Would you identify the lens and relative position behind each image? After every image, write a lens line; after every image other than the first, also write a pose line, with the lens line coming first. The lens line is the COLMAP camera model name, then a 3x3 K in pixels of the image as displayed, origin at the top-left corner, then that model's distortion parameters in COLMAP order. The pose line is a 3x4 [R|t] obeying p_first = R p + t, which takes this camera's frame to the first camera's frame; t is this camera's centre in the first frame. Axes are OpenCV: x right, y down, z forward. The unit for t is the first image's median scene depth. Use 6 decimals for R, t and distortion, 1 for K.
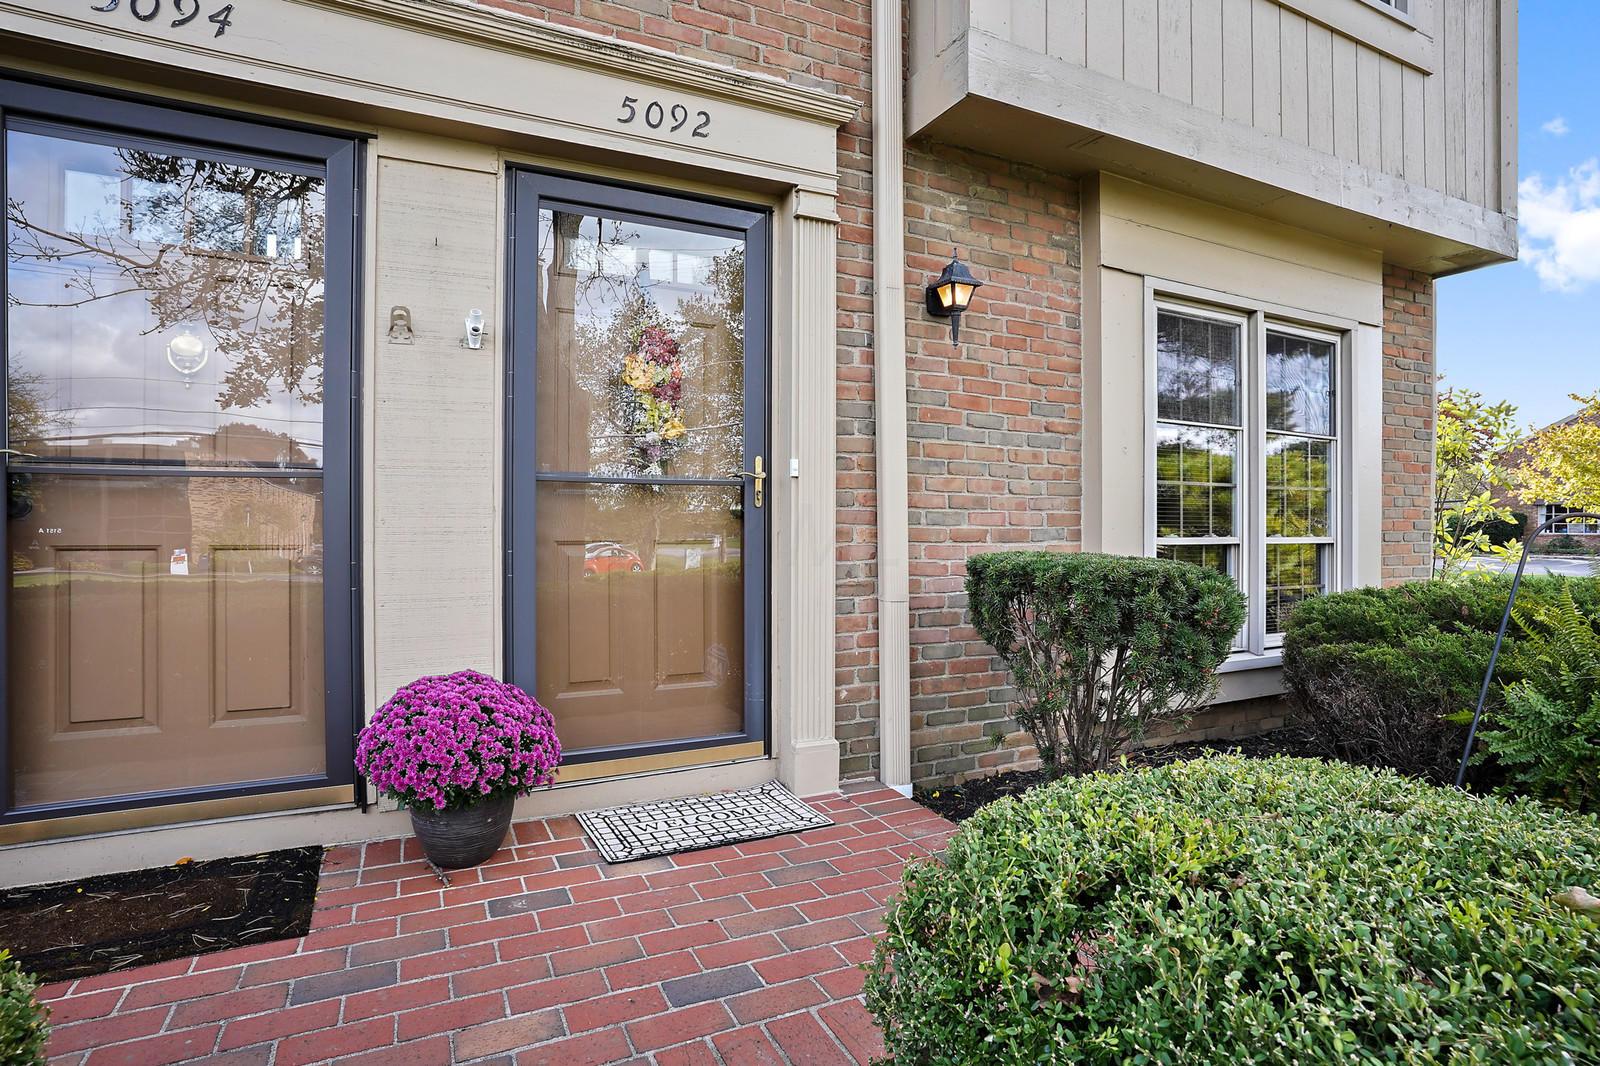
lens RADIAL K [[814.0, 0, 798.8], [0, 814.0, 531.4], [0, 0, 1]] dist [-0.081224, 0.043267]
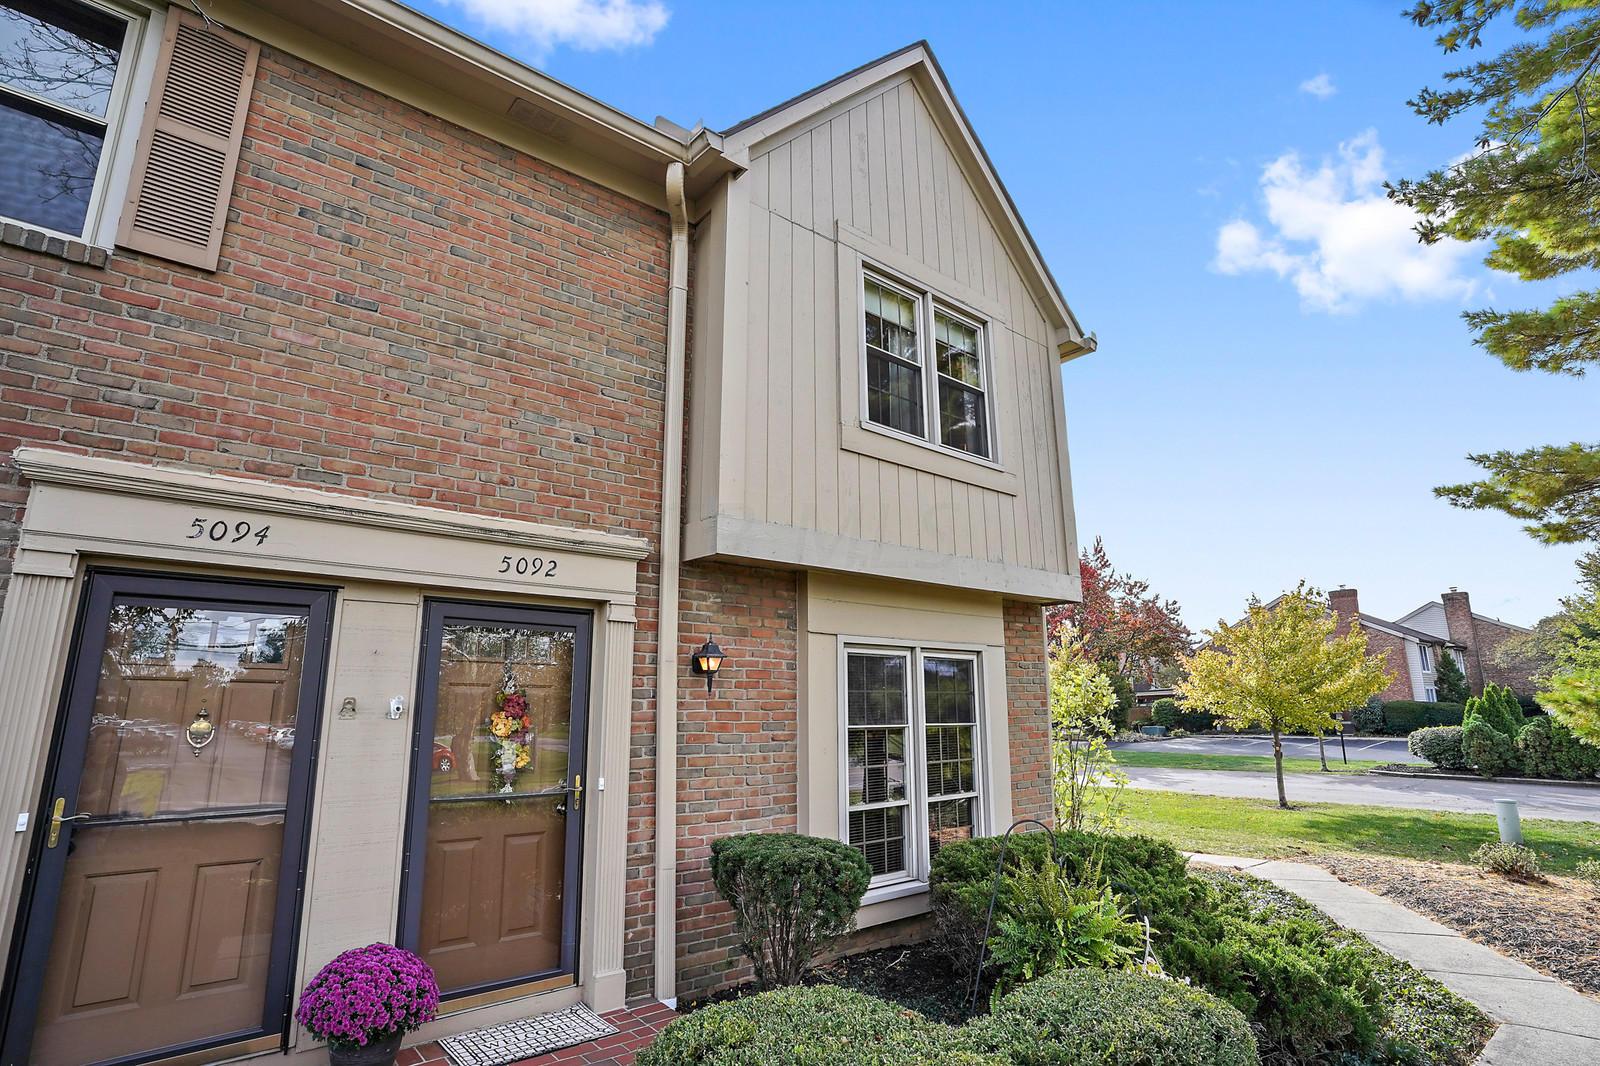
lens RADIAL K [[778.8, 0, 795.2], [0, 778.8, 535.0], [0, 0, 1]] dist [-0.082482, 0.041838]
pose [[0.974431, 0.043397, 0.220455, 0.010665], [0.006879, 0.974947, -0.222329, -0.202157], [-0.224581, 0.218161, 0.949721, -0.550666]]
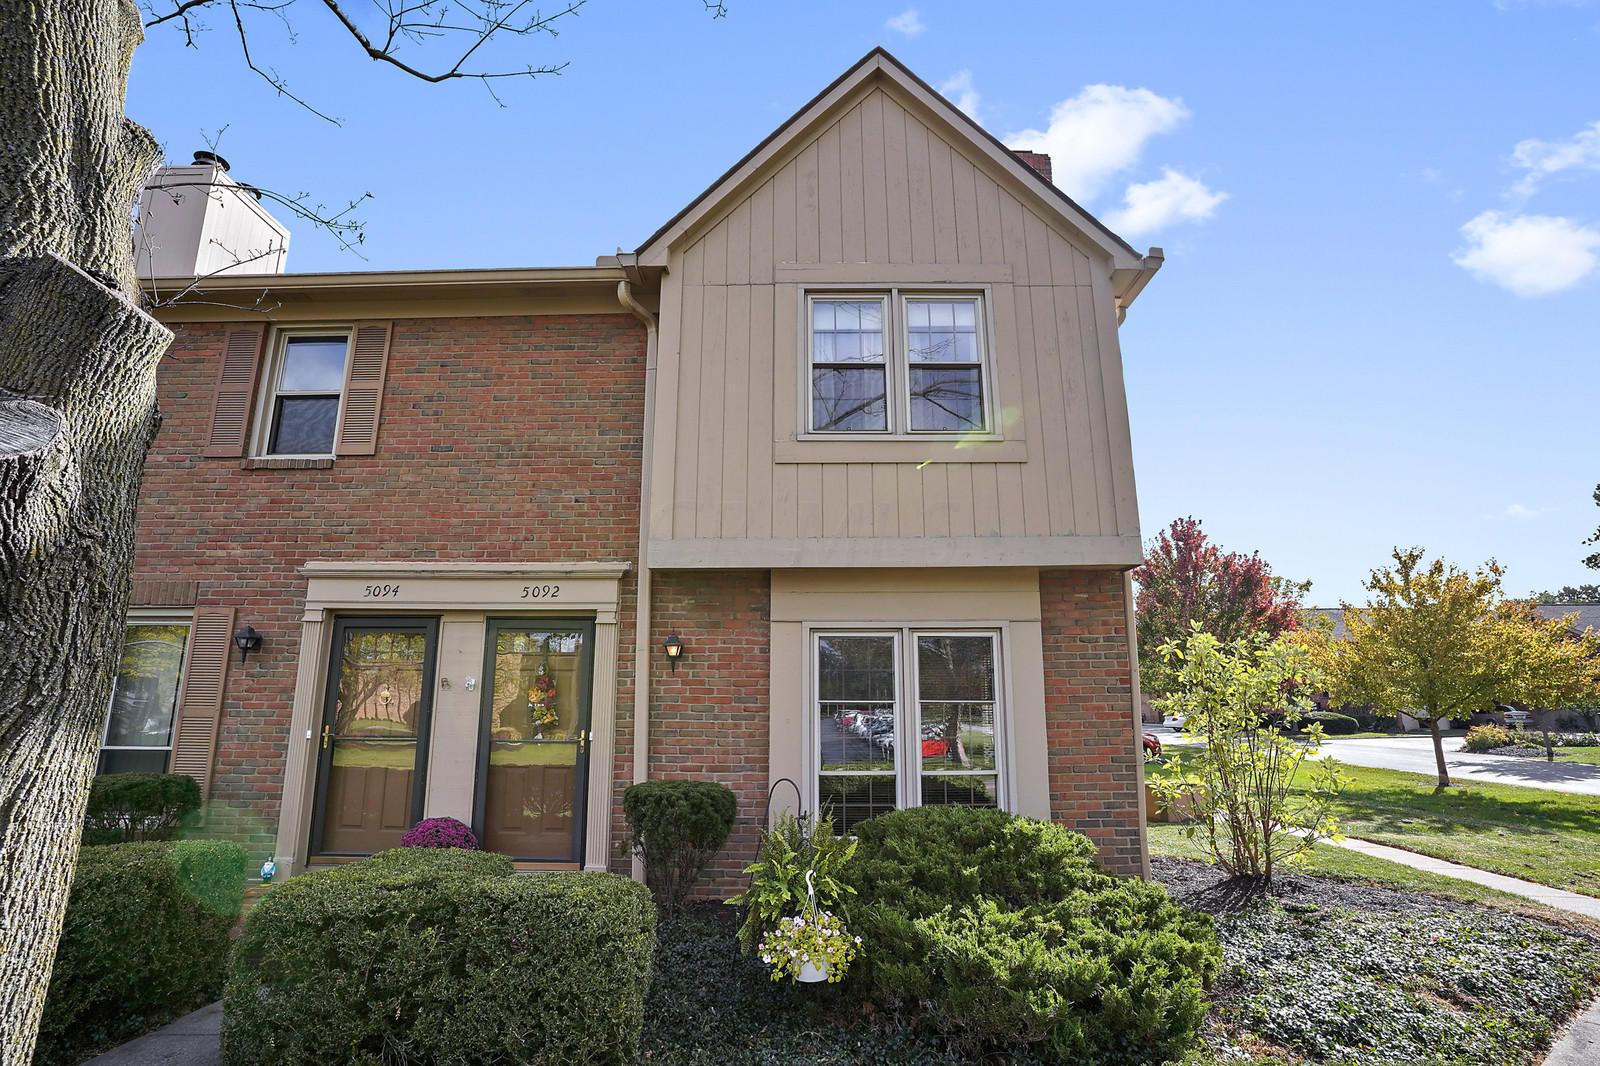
lens RADIAL K [[778.8, 0, 795.2], [0, 778.8, 535.0], [0, 0, 1]] dist [-0.082482, 0.041838]
pose [[0.894438, -0.097707, -0.436388, 1.411888], [-0.000862, 0.975461, -0.220171, -0.144898], [0.447192, 0.197306, 0.872405, -0.680083]]
